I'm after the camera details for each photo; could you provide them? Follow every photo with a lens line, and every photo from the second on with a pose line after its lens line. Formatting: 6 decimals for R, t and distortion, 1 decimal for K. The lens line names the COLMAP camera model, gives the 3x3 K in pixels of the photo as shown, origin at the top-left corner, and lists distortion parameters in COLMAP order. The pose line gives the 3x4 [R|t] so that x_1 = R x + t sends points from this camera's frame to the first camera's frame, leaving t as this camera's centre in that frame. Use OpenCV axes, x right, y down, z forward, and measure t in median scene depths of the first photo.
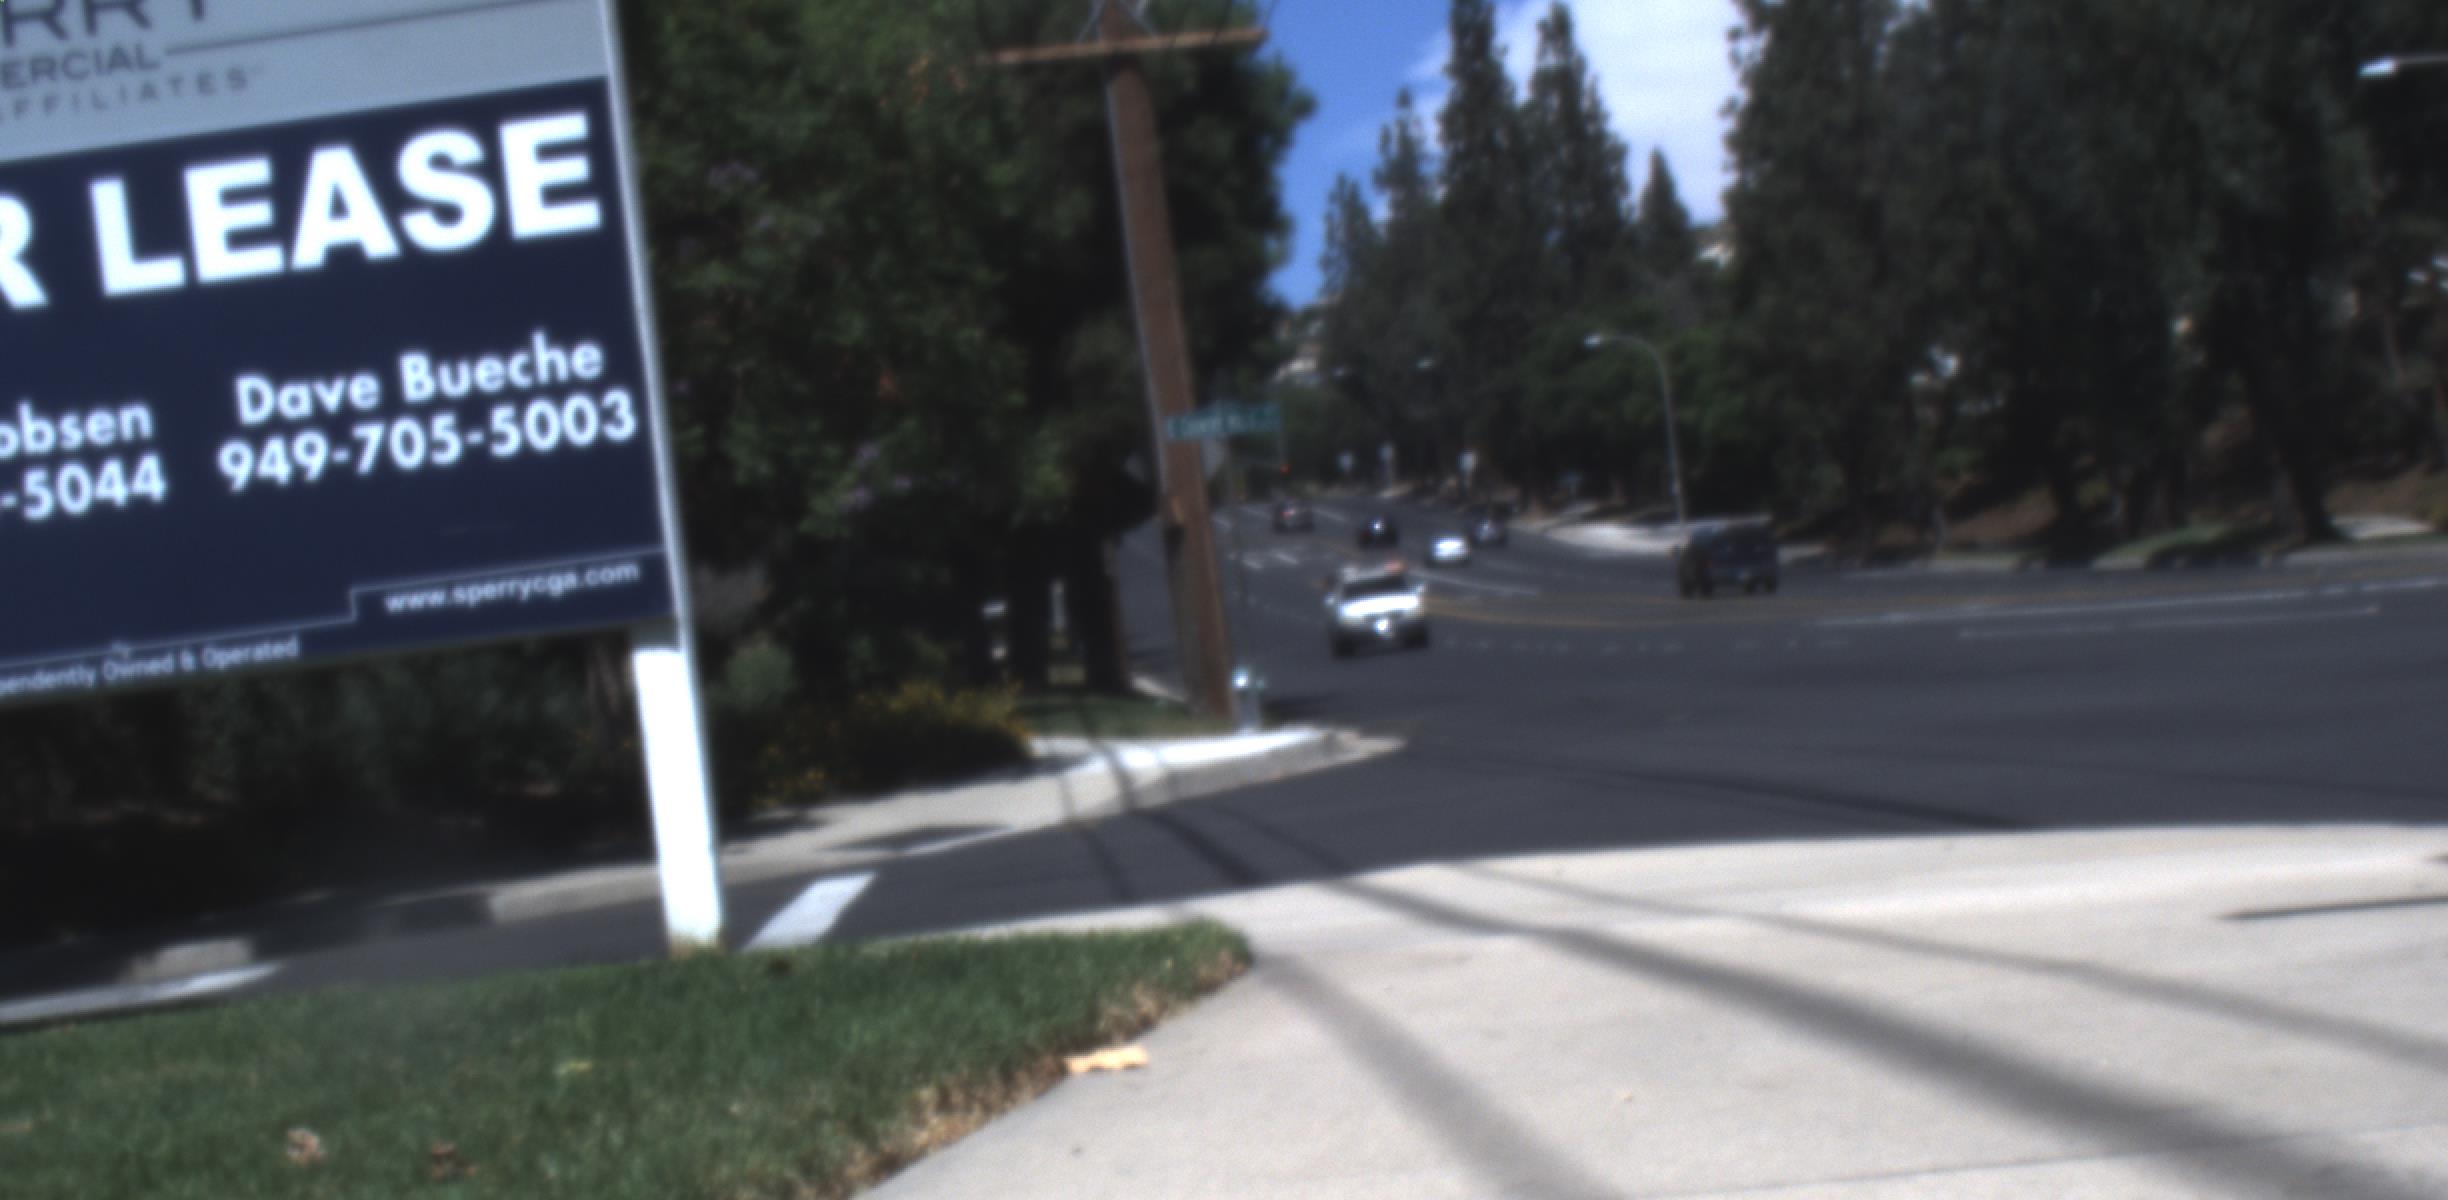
lens RADIAL K [[4981.4, 0, 1232.6], [0, 4981.4, 995.5], [0, 0, 1]] dist [-0.156329, 0.801494]
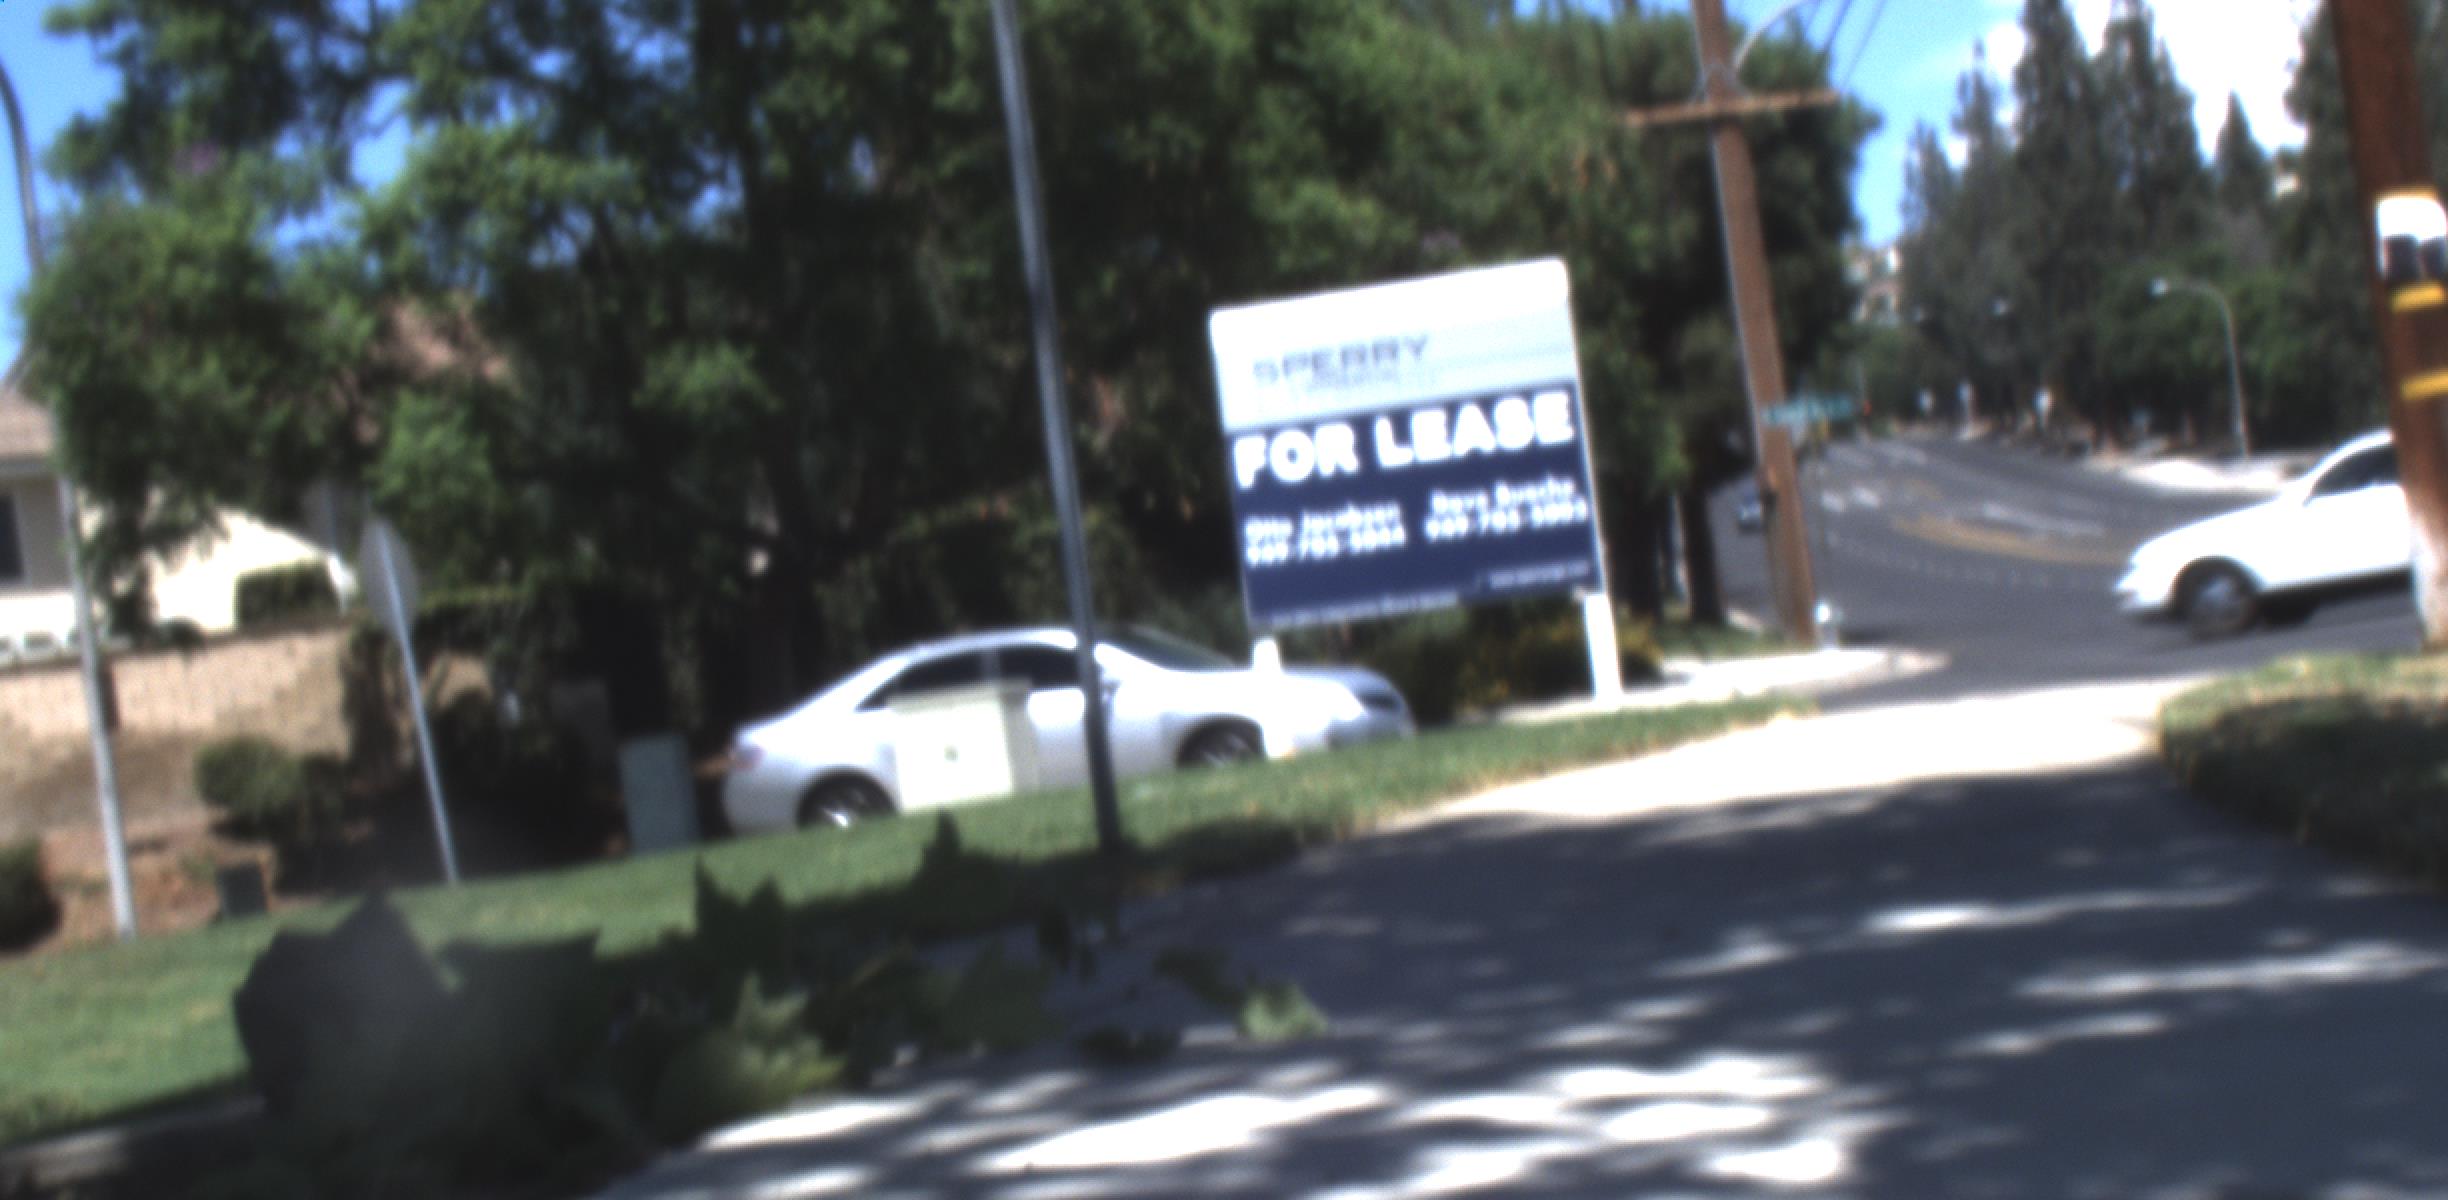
lens RADIAL K [[4981.4, 0, 1232.6], [0, 4981.4, 995.5], [0, 0, 1]] dist [-0.156329, 0.801494]
pose [[0.993121, -0.003974, -0.117028, 0.000008], [0.005399, 0.999915, 0.011861, 0.012573], [0.116971, -0.012412, 0.993058, -0.189849]]
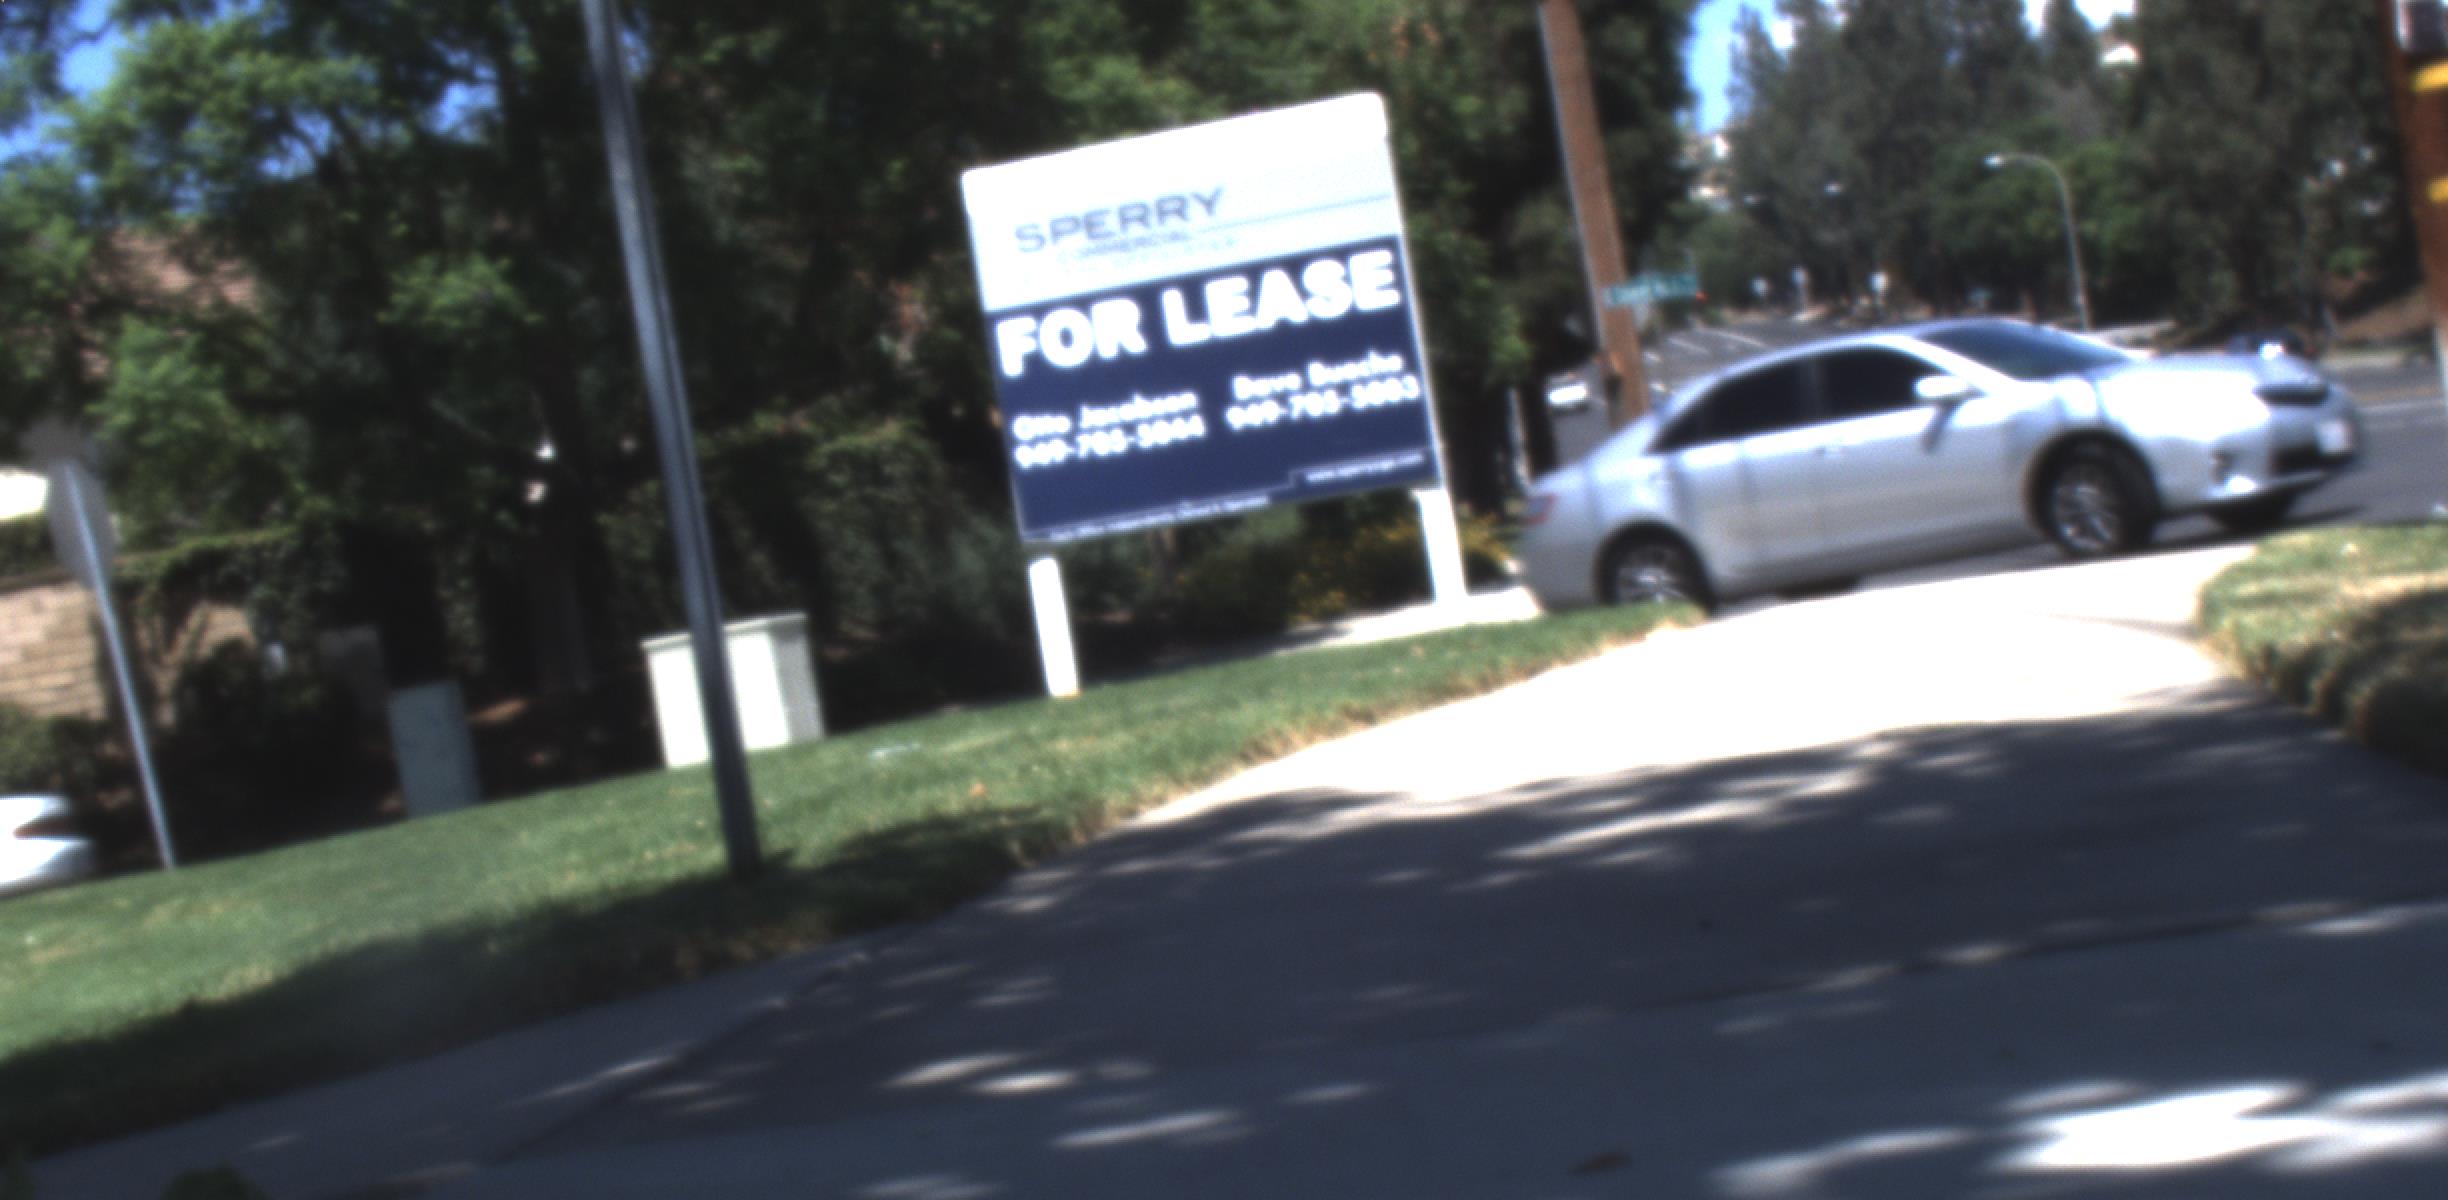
lens RADIAL K [[4981.4, 0, 1232.6], [0, 4981.4, 995.5], [0, 0, 1]] dist [-0.156329, 0.801494]
pose [[0.995177, -0.041414, -0.088927, -0.002000], [0.044283, 0.998552, 0.030535, 0.009521], [0.087534, -0.034325, 0.995570, -0.141146]]
